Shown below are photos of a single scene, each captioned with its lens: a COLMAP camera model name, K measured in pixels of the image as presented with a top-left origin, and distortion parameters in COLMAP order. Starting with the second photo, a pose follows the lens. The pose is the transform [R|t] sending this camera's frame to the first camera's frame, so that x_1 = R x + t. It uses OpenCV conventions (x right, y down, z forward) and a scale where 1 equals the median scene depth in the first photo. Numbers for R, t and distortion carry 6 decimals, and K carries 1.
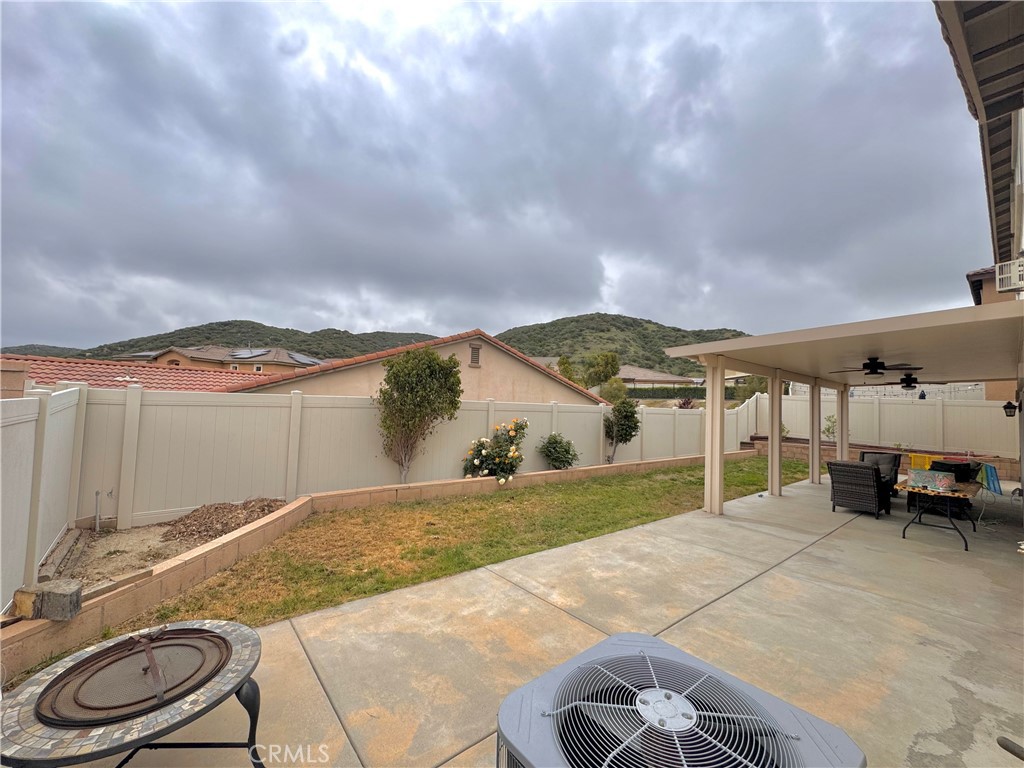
lens RADIAL K [[409.2, 0, 512.0], [0, 409.2, 384.0], [0, 0, 1]] dist [0.000619, 0.000123]
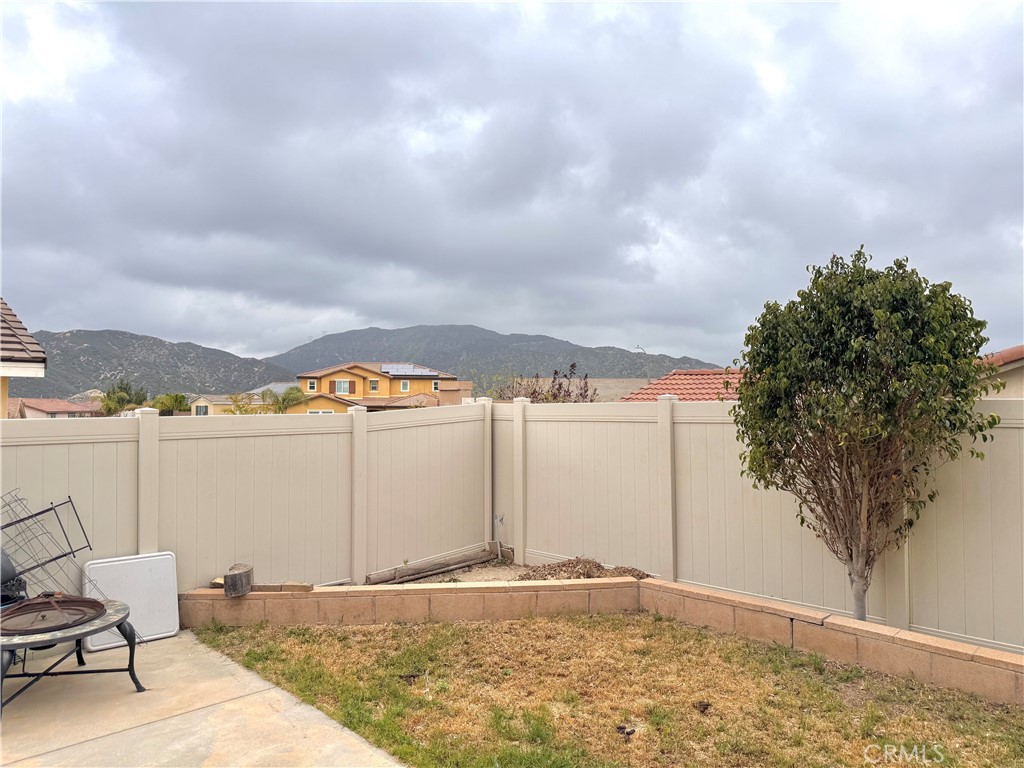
lens RADIAL K [[731.6, 0, 512.0], [0, 731.6, 384.0], [0, 0, 1]] dist [-0.001686, 0.000357]
pose [[0.088981, -0.057982, -0.994344, 0.788426], [0.048157, 0.997387, -0.053850, 0.077799], [0.994869, -0.043093, 0.091540, 1.141339]]
